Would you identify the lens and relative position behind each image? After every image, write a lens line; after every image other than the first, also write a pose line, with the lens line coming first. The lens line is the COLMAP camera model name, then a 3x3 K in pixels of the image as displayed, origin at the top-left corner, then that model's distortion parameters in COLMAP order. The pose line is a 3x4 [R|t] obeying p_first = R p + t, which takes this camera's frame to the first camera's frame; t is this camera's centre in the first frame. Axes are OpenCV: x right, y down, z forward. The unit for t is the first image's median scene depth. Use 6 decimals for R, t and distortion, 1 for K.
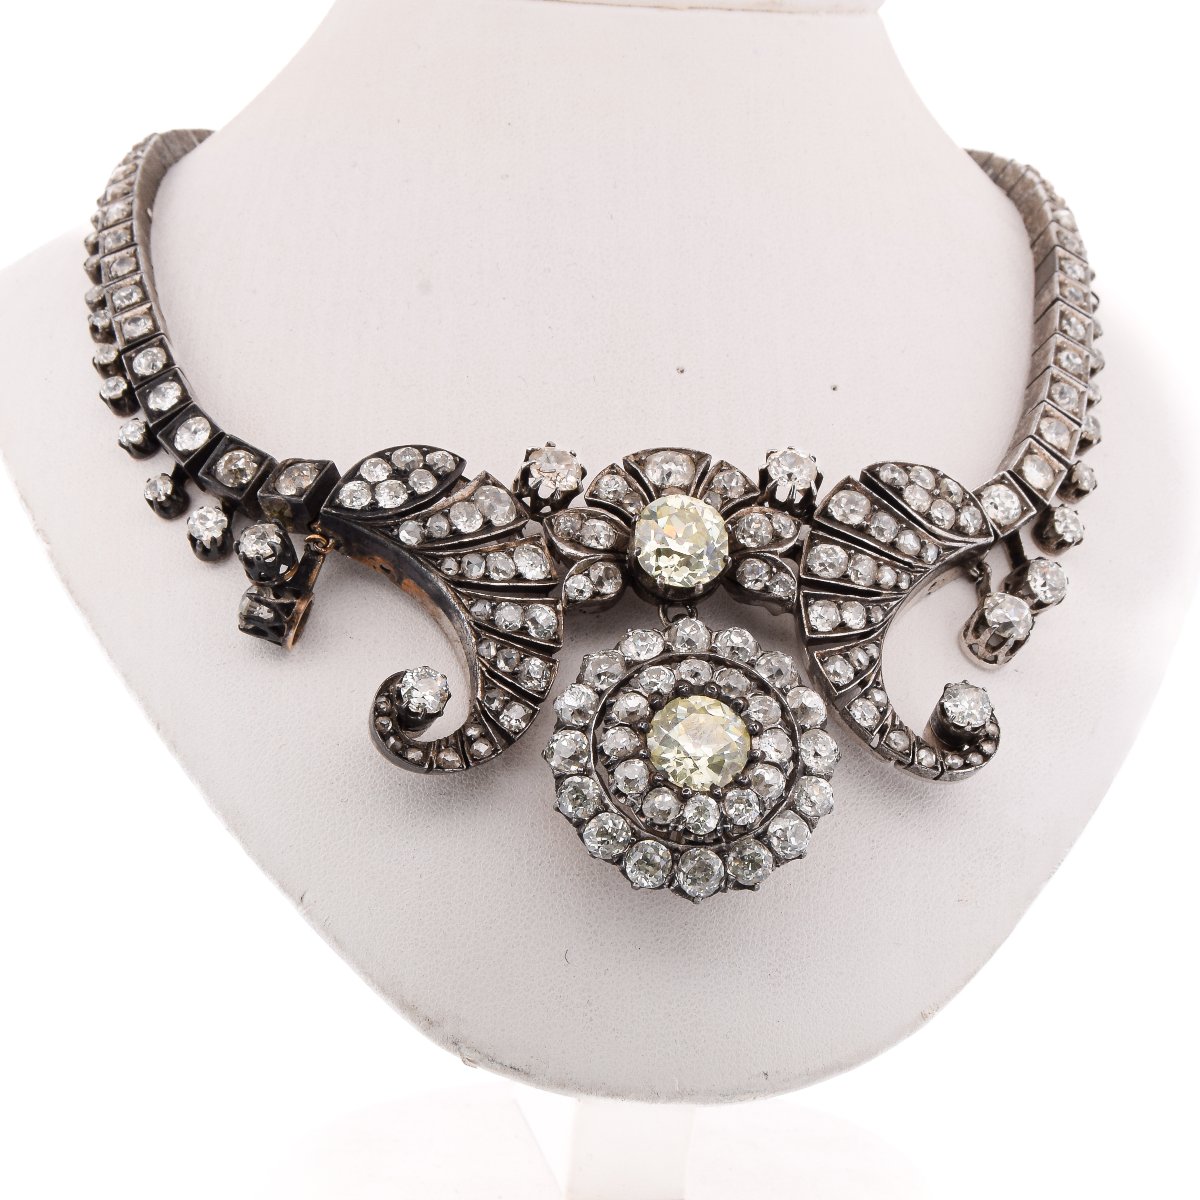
lens RADIAL K [[3007.0, 0, 600.0], [0, 3007.0, 600.0], [0, 0, 1]] dist [-0.136767, -0.225619]
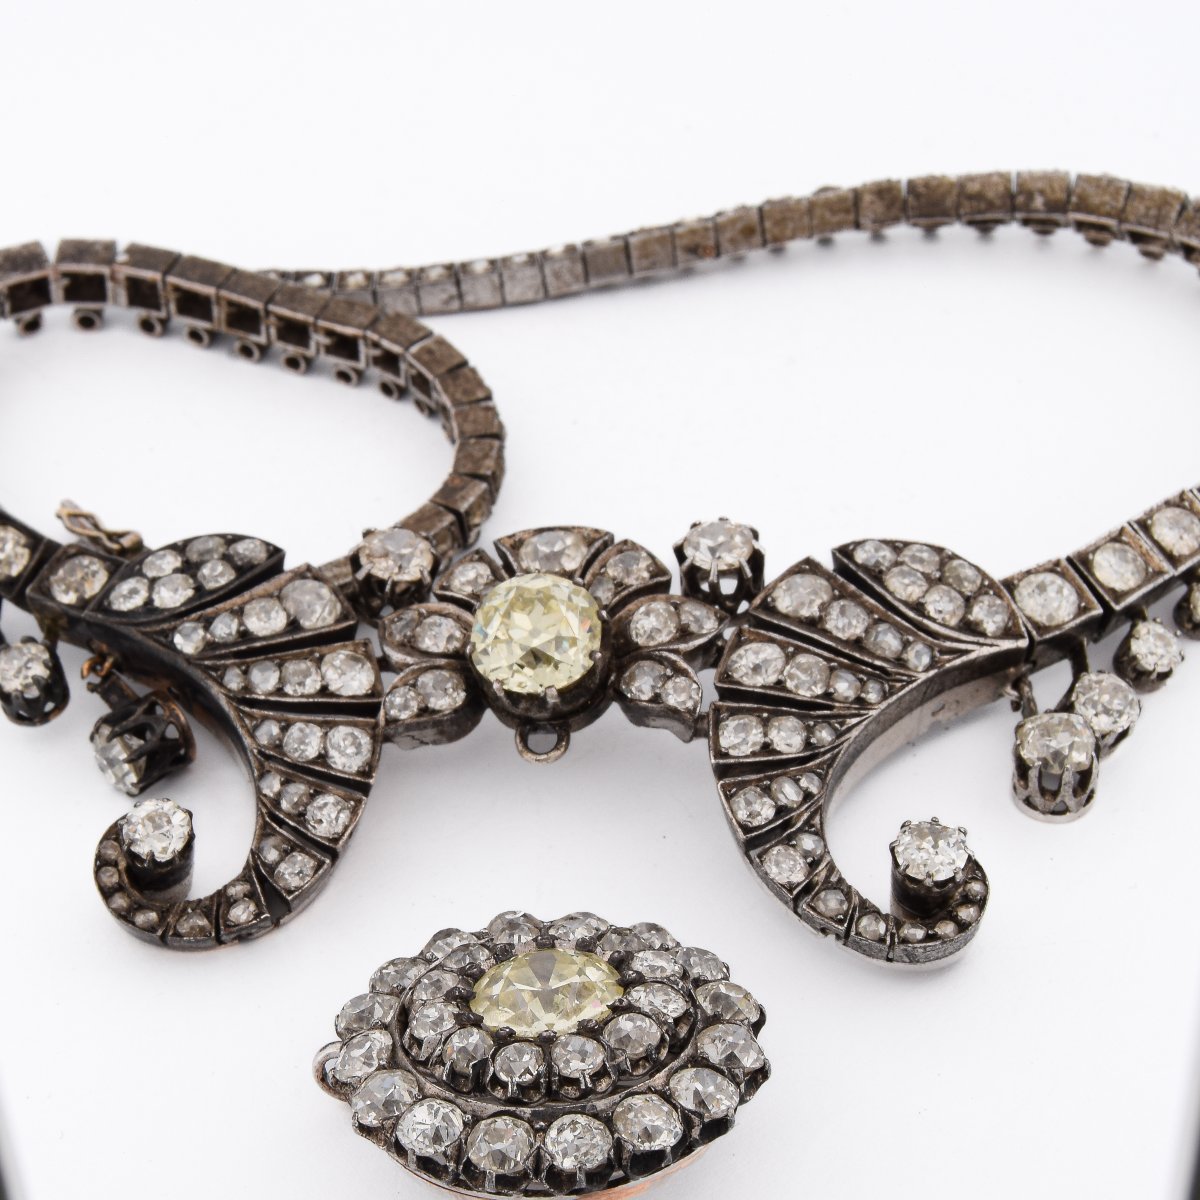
lens RADIAL K [[3007.0, 0, 600.0], [0, 3007.0, 600.0], [0, 0, 1]] dist [-0.136767, -0.225619]
pose [[0.957818, -0.048572, -0.283241, 0.244671], [-0.005255, 0.982488, -0.186253, 0.106037], [0.287328, 0.179885, 0.940789, 0.316578]]
